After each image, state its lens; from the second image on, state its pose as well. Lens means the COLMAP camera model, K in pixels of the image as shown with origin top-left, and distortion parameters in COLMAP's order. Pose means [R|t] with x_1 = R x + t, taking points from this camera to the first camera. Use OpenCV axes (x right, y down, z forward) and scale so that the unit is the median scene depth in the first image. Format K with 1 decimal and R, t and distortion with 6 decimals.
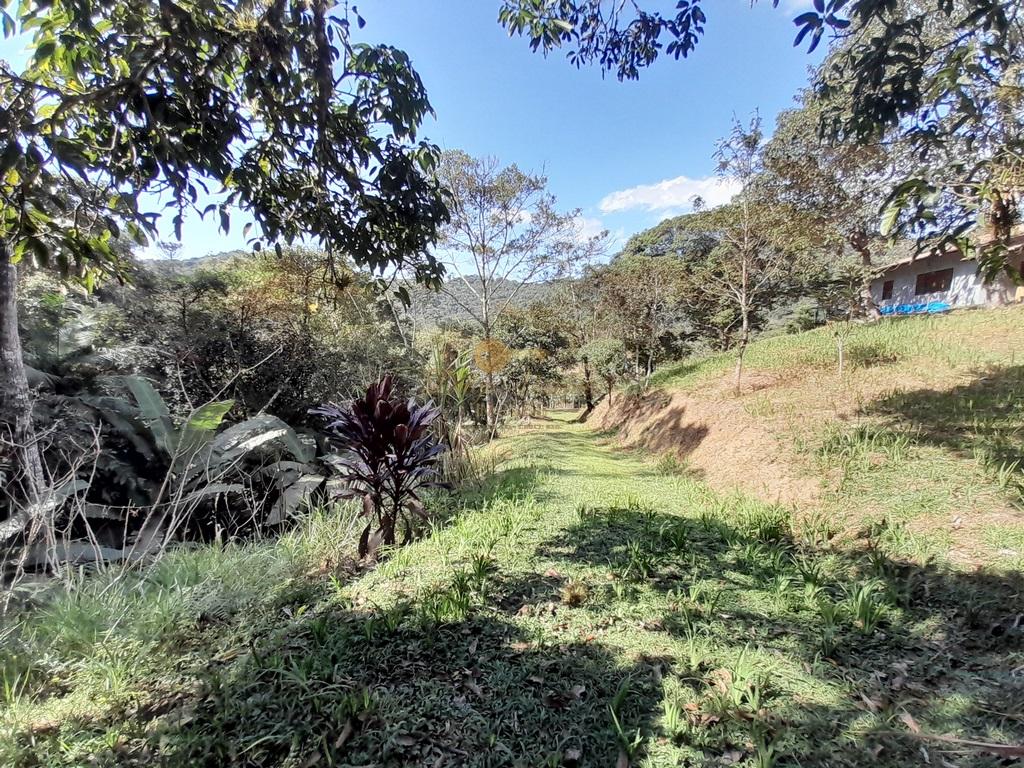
lens RADIAL K [[402.7, 0, 519.9], [0, 402.7, 388.9], [0, 0, 1]] dist [0.021805, -0.018410]
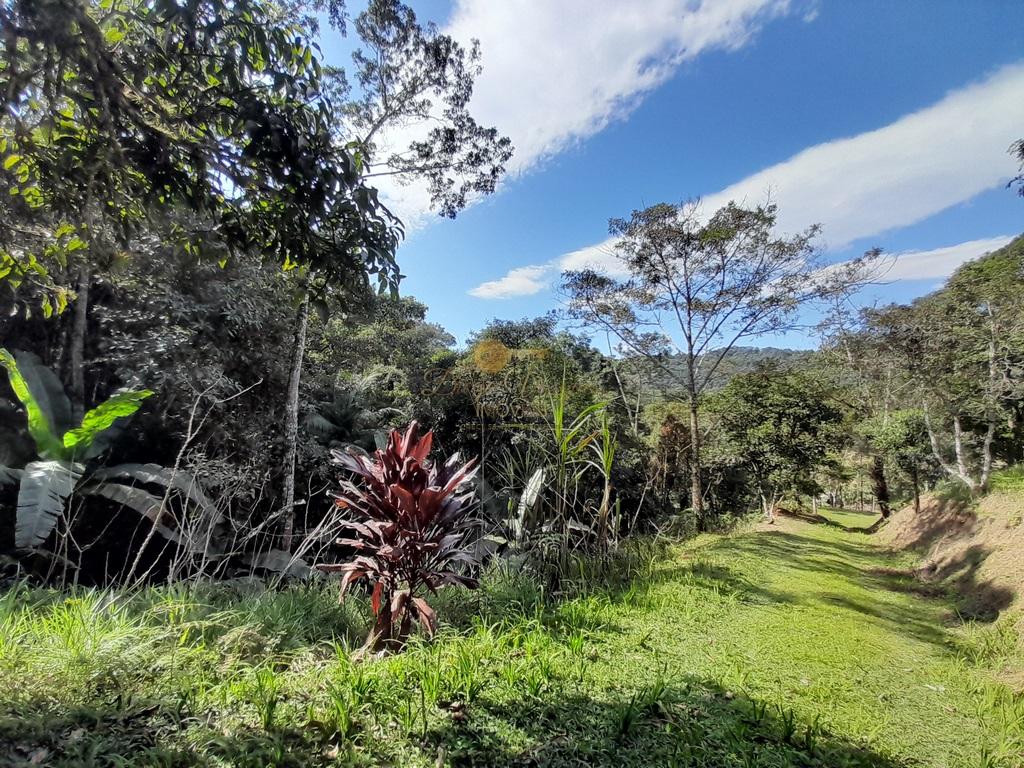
lens RADIAL K [[397.4, 0, 516.0], [0, 397.4, 397.5], [0, 0, 1]] dist [0.011480, -0.009893]
pose [[0.820901, -0.010105, -0.570981, 0.065770], [-0.082820, 0.987166, -0.136541, 0.002076], [0.565033, 0.159375, 0.809529, 0.097992]]
